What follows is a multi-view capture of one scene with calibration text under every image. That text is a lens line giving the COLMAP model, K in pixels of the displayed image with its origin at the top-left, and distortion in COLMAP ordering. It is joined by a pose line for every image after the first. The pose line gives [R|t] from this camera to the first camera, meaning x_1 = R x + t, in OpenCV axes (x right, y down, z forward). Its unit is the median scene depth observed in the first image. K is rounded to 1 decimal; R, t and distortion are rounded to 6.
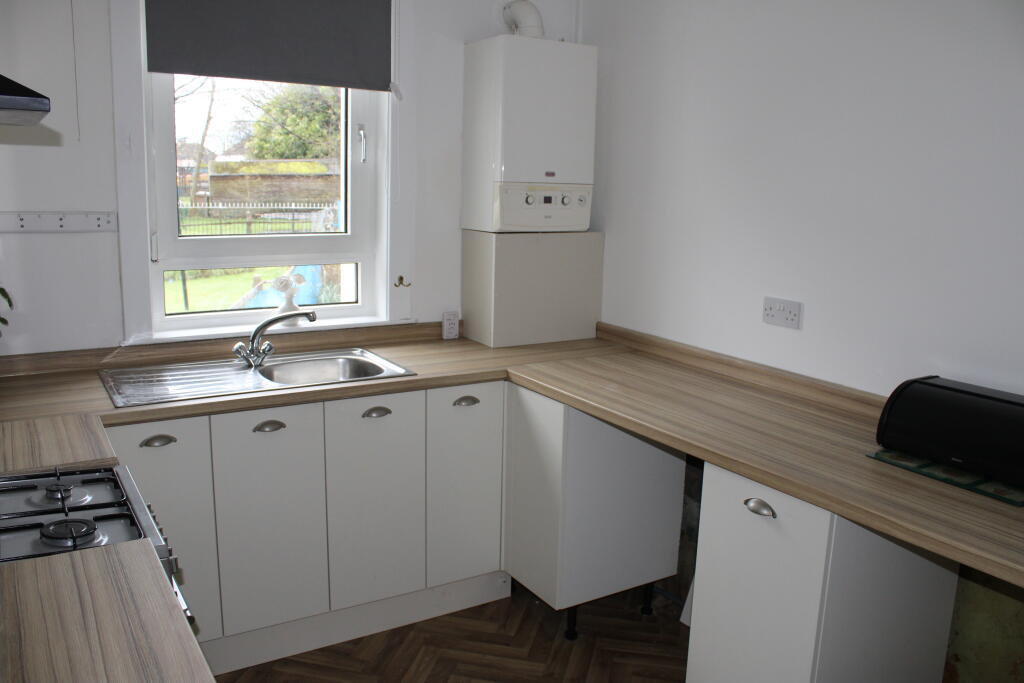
lens RADIAL K [[859.9, 0, 518.4], [0, 859.9, 349.2], [0, 0, 1]] dist [-0.065591, -0.008852]
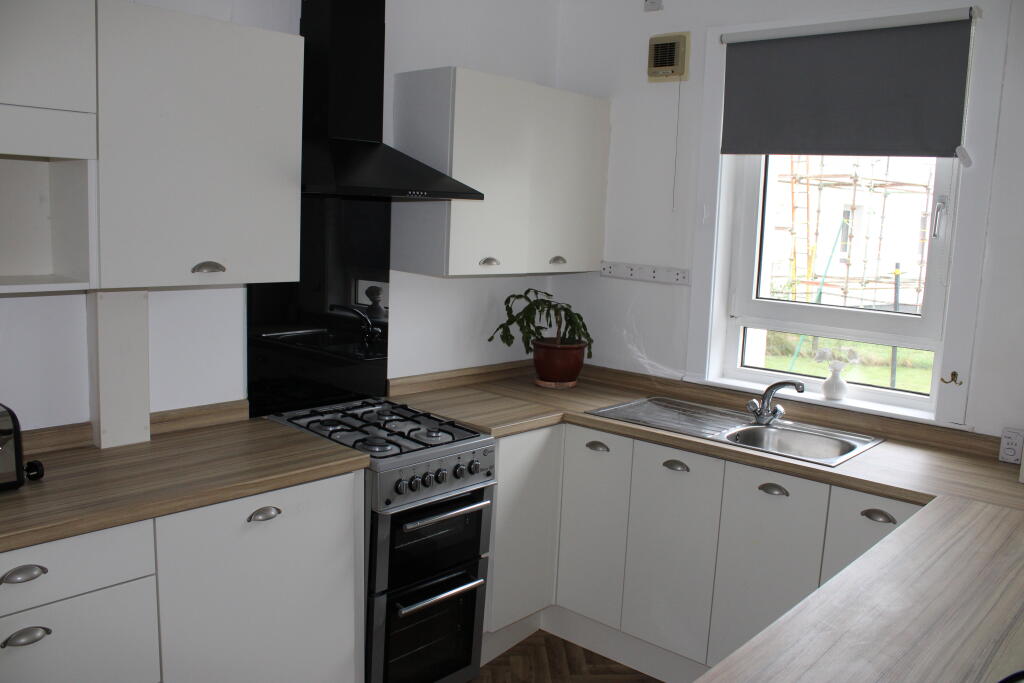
lens RADIAL K [[859.9, 0, 520.8], [0, 859.9, 336.7], [0, 0, 1]] dist [-0.065591, -0.008852]
pose [[0.312401, 0.114606, -0.943012, 0.569871], [-0.234985, 0.971168, 0.040182, -0.057829], [0.920428, 0.209041, 0.330324, 0.368662]]
